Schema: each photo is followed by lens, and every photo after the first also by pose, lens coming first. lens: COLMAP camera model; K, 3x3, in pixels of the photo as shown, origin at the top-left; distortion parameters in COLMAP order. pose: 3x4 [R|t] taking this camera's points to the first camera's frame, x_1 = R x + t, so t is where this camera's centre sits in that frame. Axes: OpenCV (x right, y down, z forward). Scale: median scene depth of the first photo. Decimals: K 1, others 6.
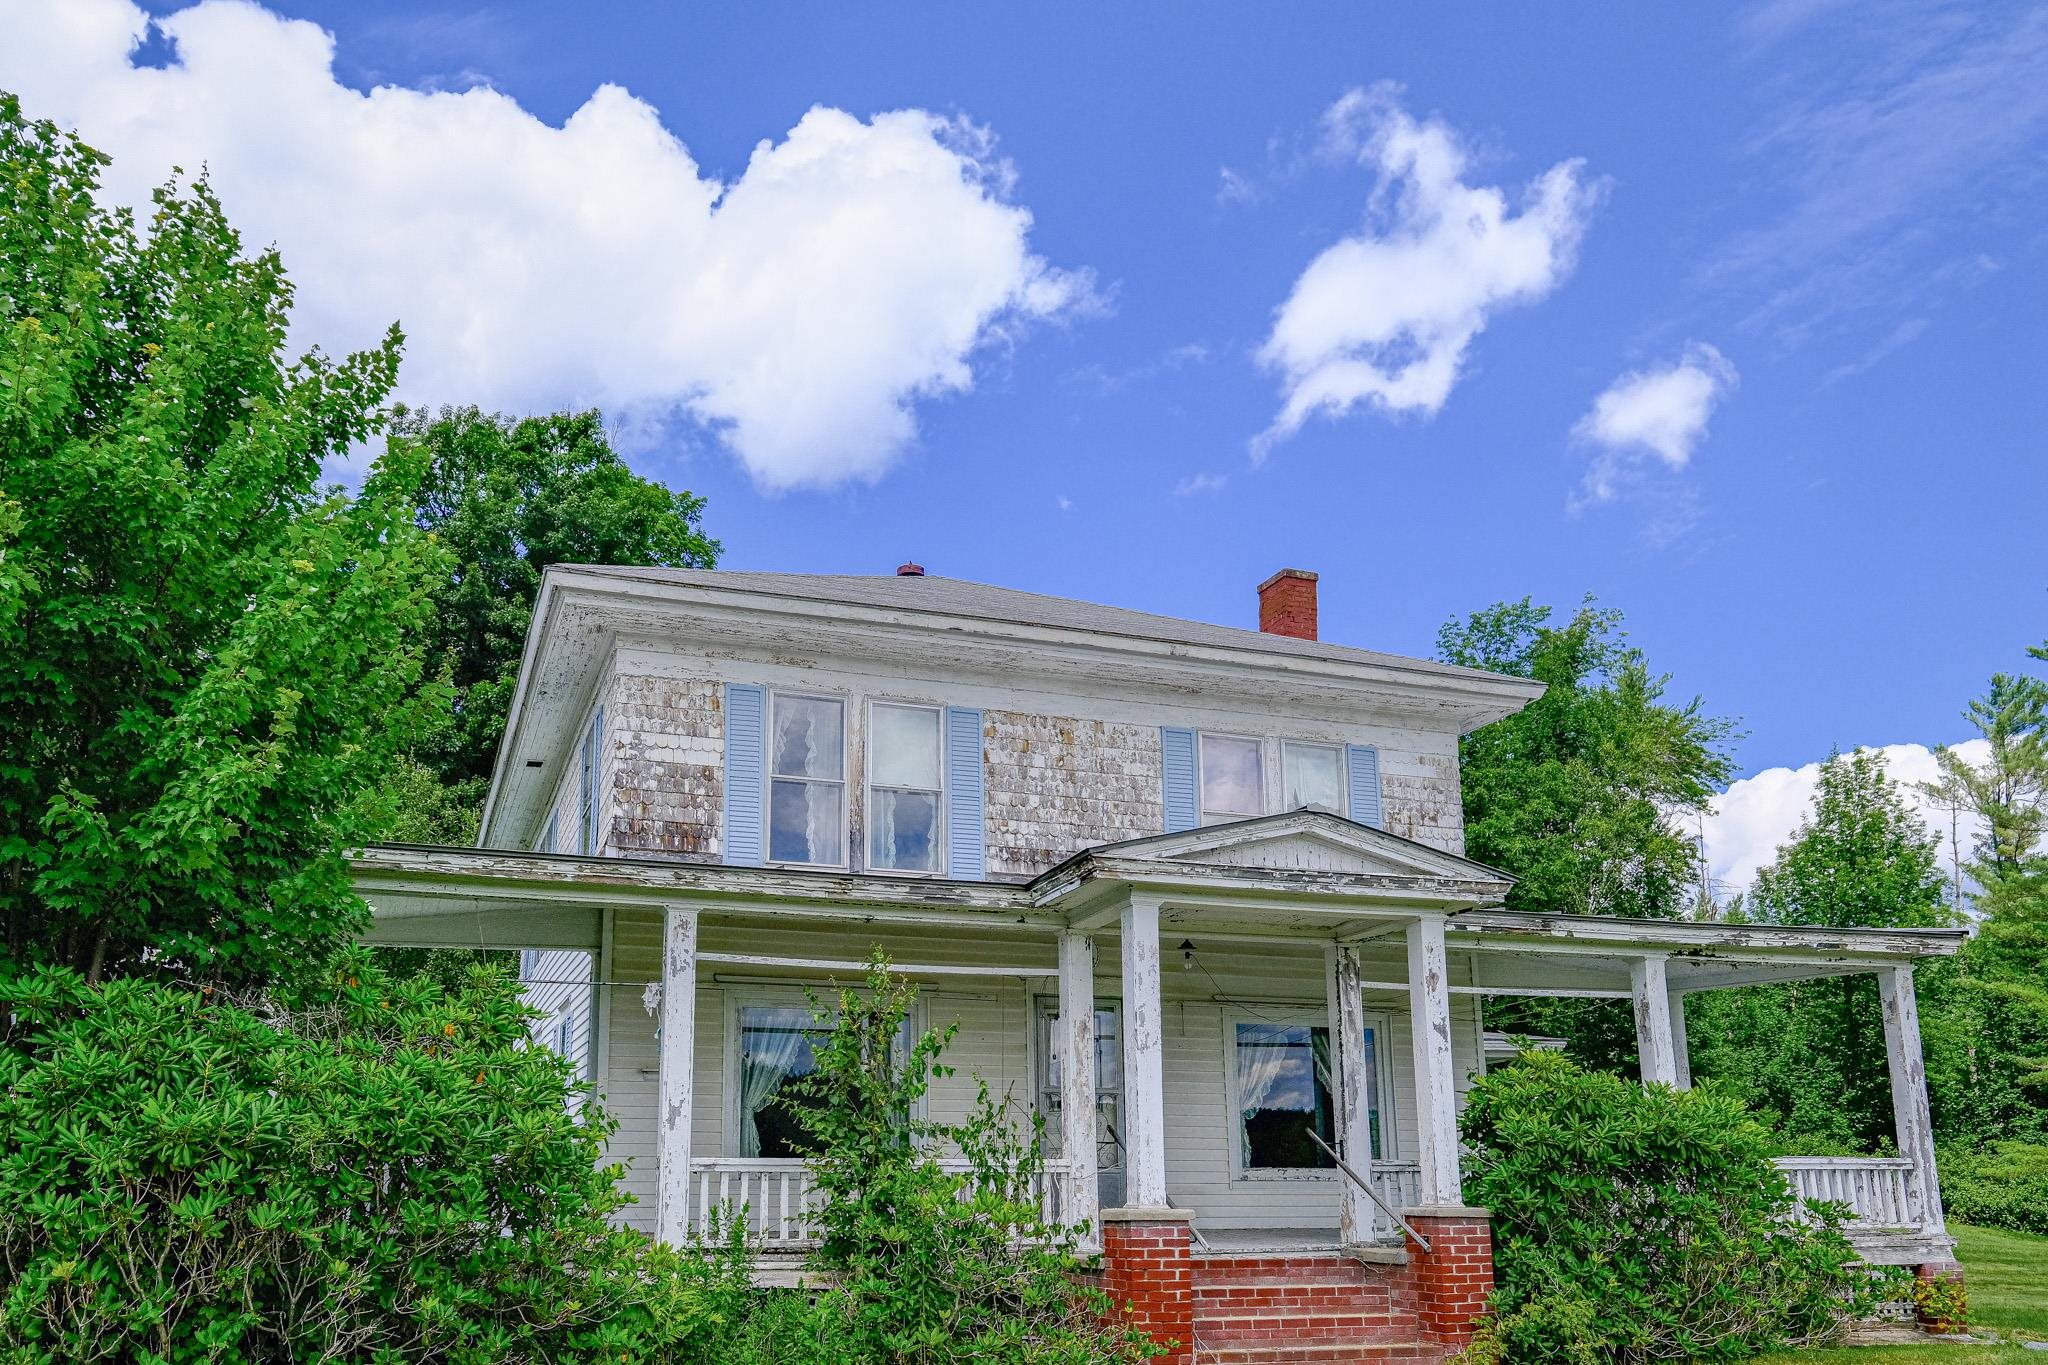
lens RADIAL K [[1574.8, 0, 1024.0], [0, 1574.8, 682.5], [0, 0, 1]] dist [-0.013296, -0.008942]
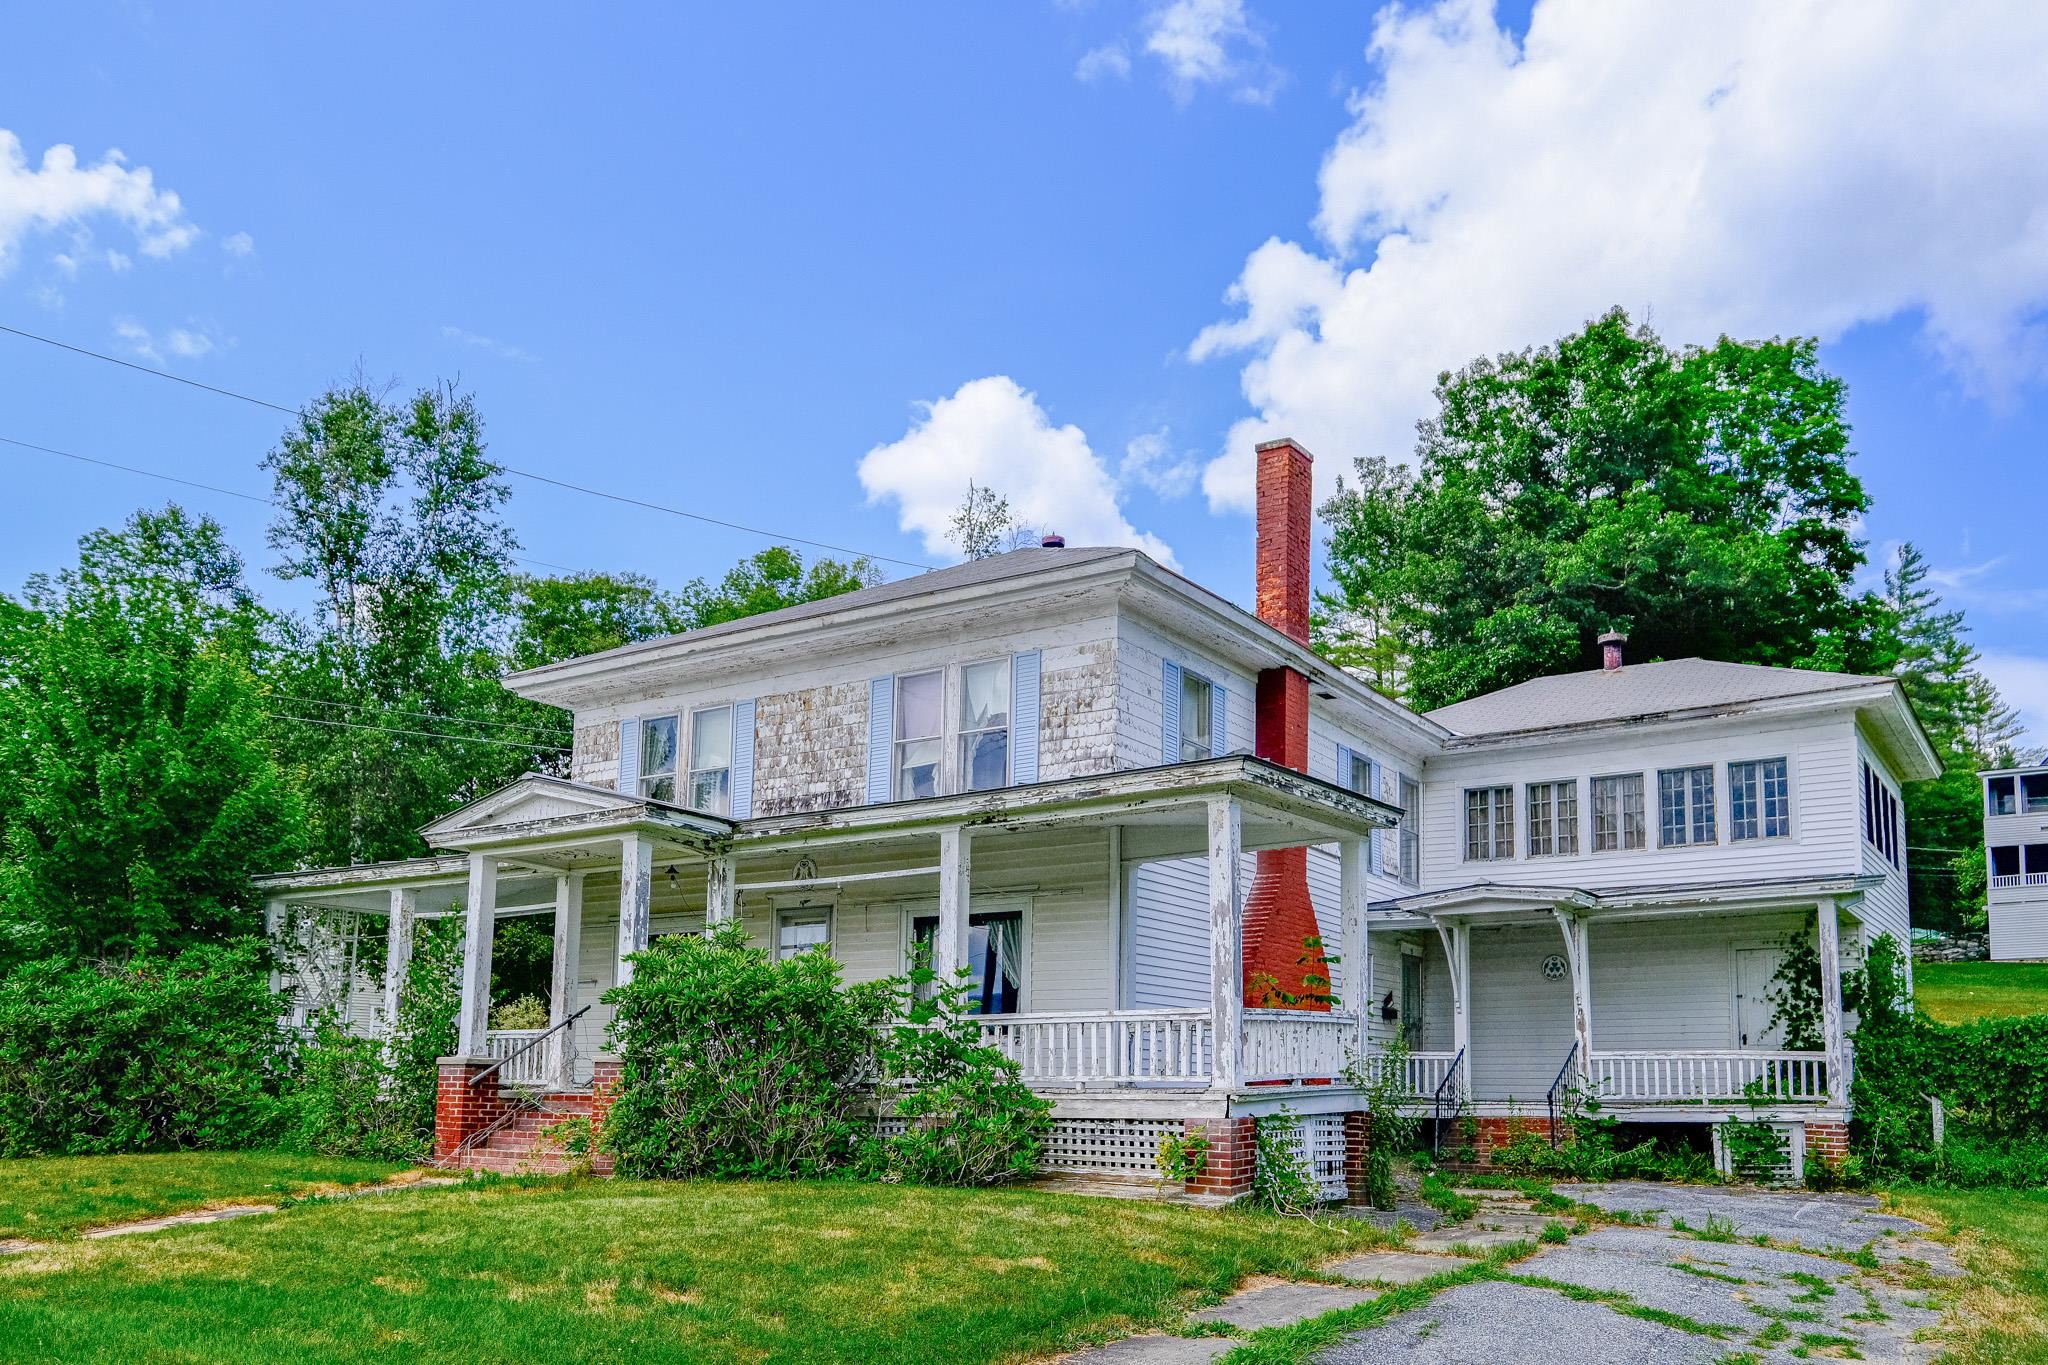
lens RADIAL K [[1574.8, 0, 1024.0], [0, 1574.8, 682.5], [0, 0, 1]] dist [-0.013296, -0.008942]
pose [[0.620985, -0.195946, -0.758936, 1.122457], [0.234846, 0.970280, -0.058354, 0.134519], [0.747814, -0.141996, 0.648546, 0.317841]]
